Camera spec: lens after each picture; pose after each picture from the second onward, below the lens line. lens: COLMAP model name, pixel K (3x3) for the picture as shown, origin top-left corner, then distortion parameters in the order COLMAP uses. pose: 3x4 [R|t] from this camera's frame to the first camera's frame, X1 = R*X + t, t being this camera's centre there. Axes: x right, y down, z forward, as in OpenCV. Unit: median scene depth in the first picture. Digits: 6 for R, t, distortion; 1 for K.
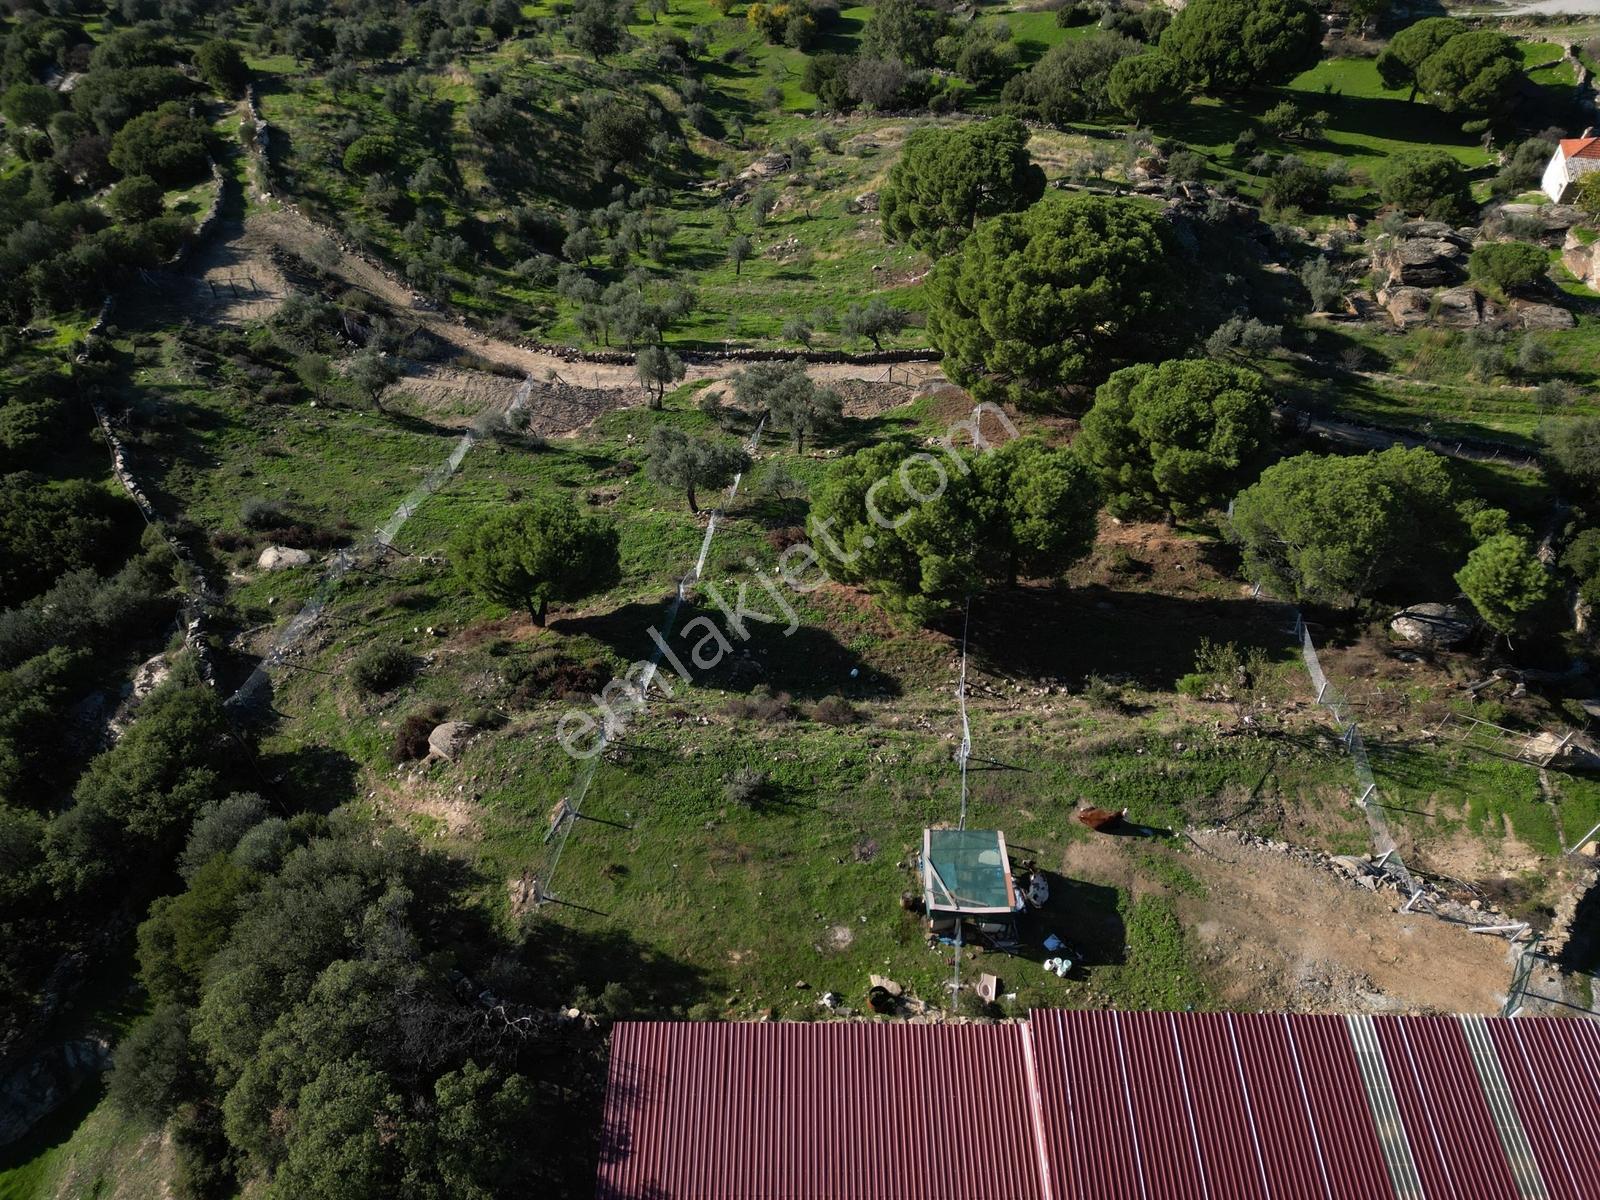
lens RADIAL K [[1103.8, 0, 793.9], [0, 1103.8, 595.4], [0, 0, 1]] dist [0.068991, -0.057554]
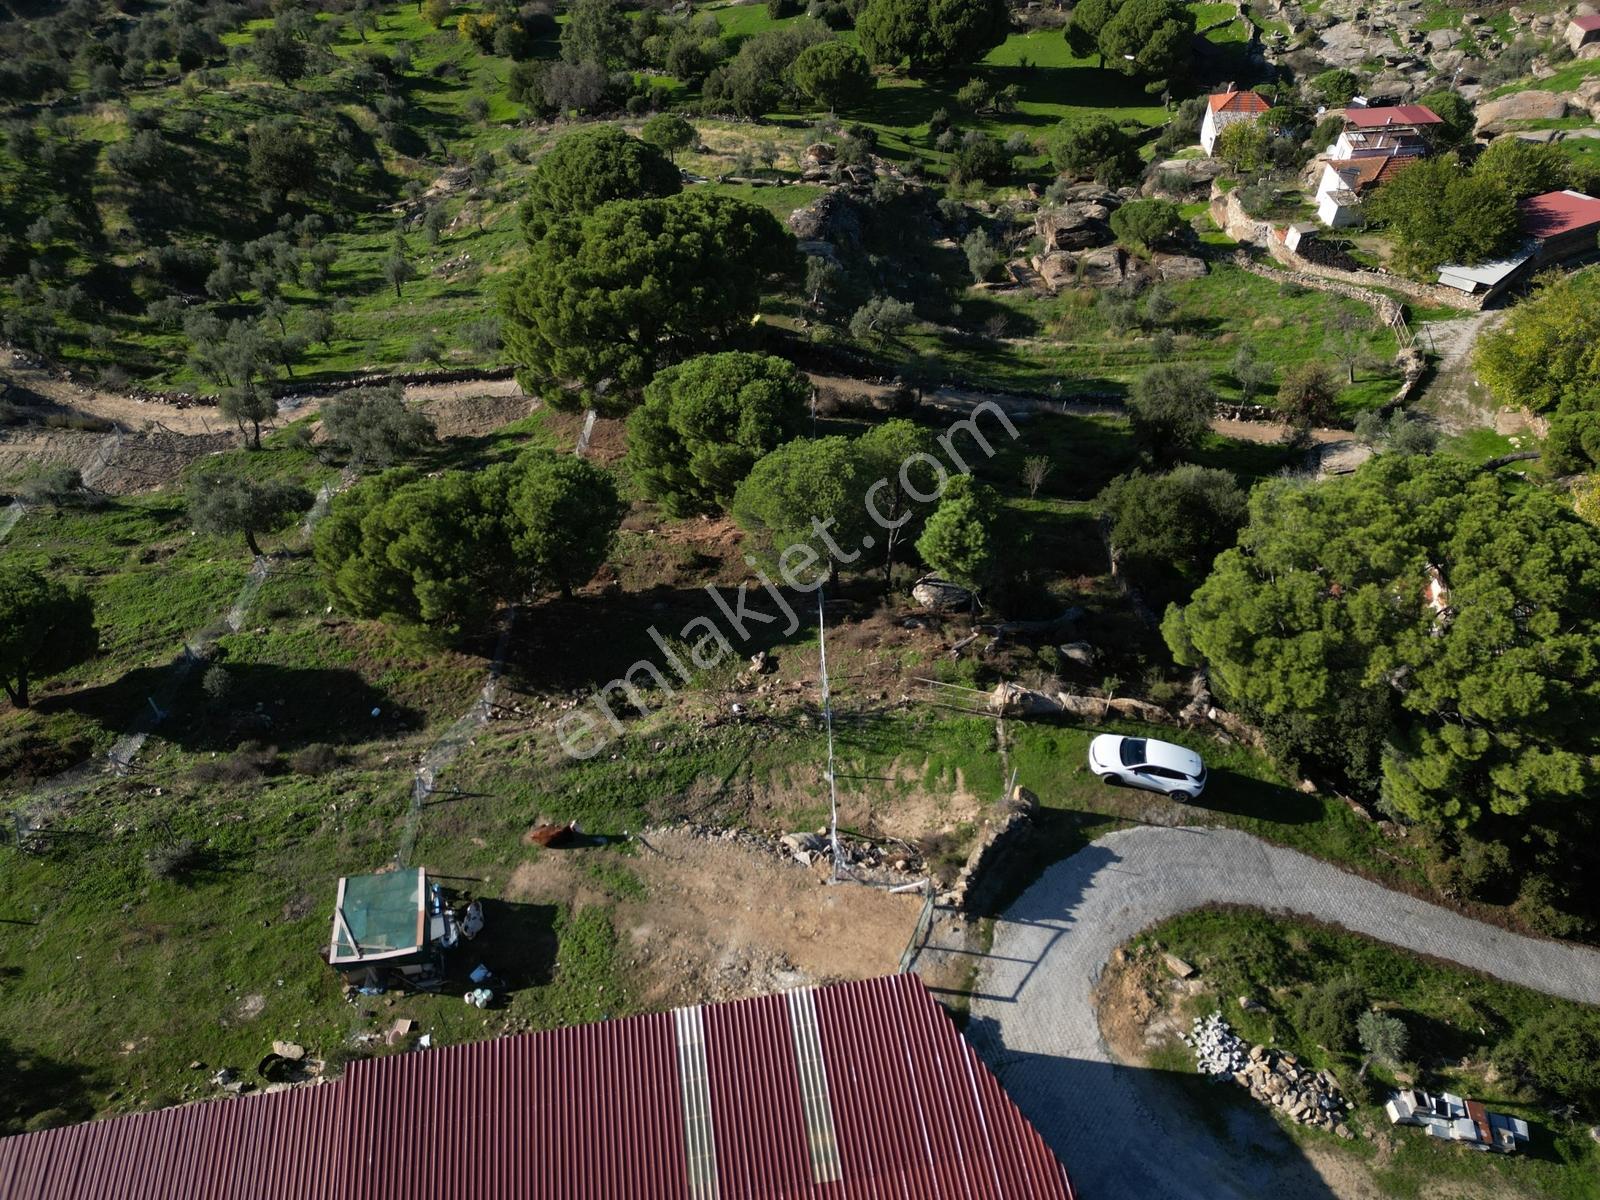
lens RADIAL K [[1103.8, 0, 792.1], [0, 1103.8, 597.5], [0, 0, 1]] dist [0.068991, -0.057554]
pose [[0.986987, -0.124059, 0.102304, 0.264816], [0.123807, 0.992267, 0.008831, 0.006625], [-0.102608, 0.003950, 0.994714, 0.000388]]
